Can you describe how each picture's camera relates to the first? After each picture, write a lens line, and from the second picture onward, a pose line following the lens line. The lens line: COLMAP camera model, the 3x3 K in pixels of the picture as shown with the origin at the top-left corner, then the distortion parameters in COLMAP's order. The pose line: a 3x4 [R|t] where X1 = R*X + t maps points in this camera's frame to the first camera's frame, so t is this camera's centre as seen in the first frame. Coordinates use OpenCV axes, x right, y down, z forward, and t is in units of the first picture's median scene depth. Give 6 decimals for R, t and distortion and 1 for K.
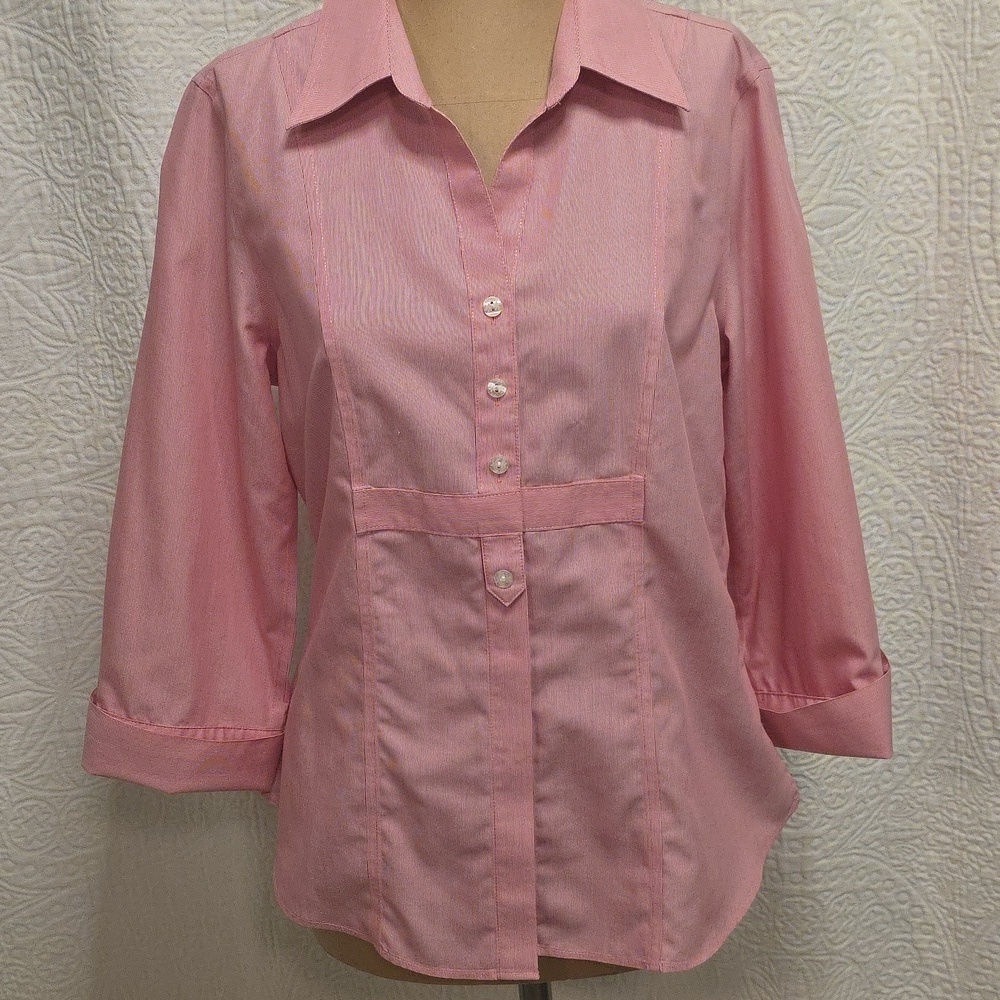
lens RADIAL K [[1557.5, 0, 500.0], [0, 1557.5, 500.0], [0, 0, 1]] dist [0.039414, -0.086674]
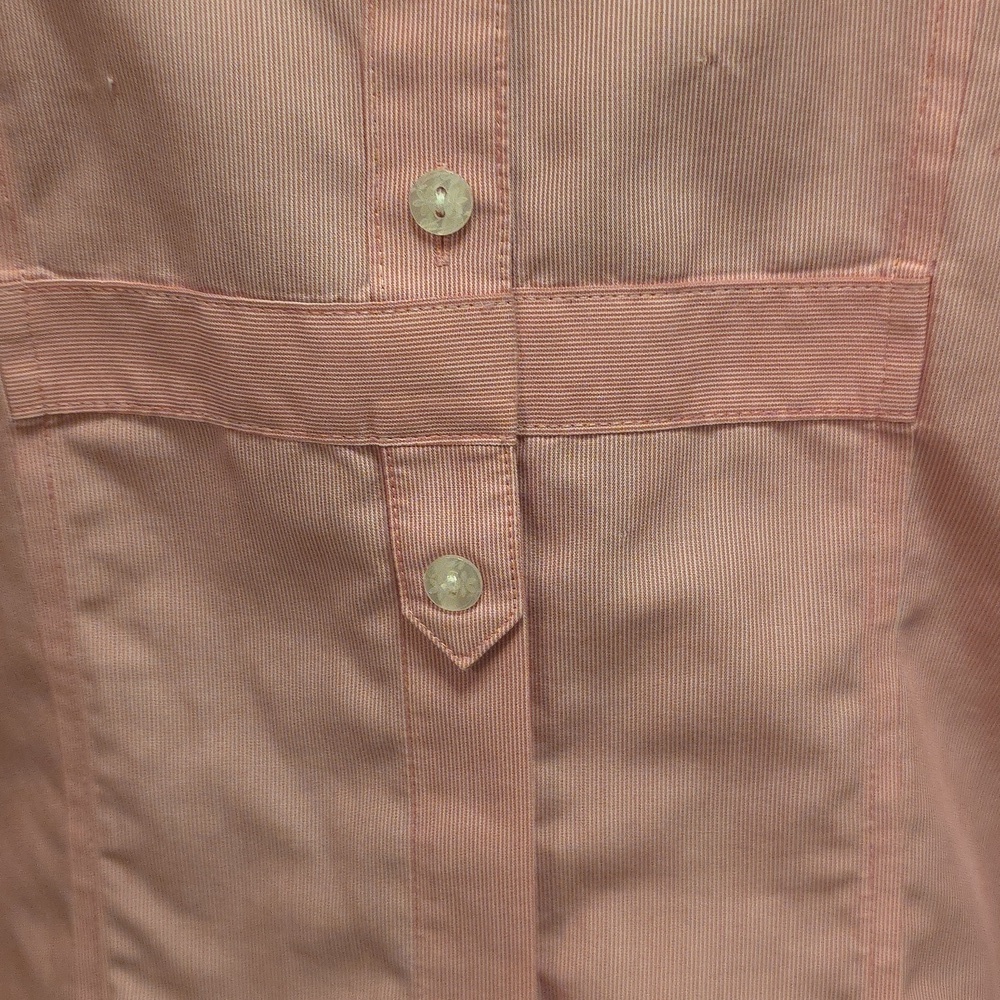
lens RADIAL K [[1557.5, 0, 500.0], [0, 1557.5, 500.0], [0, 0, 1]] dist [0.039414, -0.086674]
pose [[0.994221, 0.046374, -0.096821, 0.042454], [-0.044637, 0.998802, 0.020033, 0.027750], [0.097634, -0.015596, 0.995100, 0.705803]]
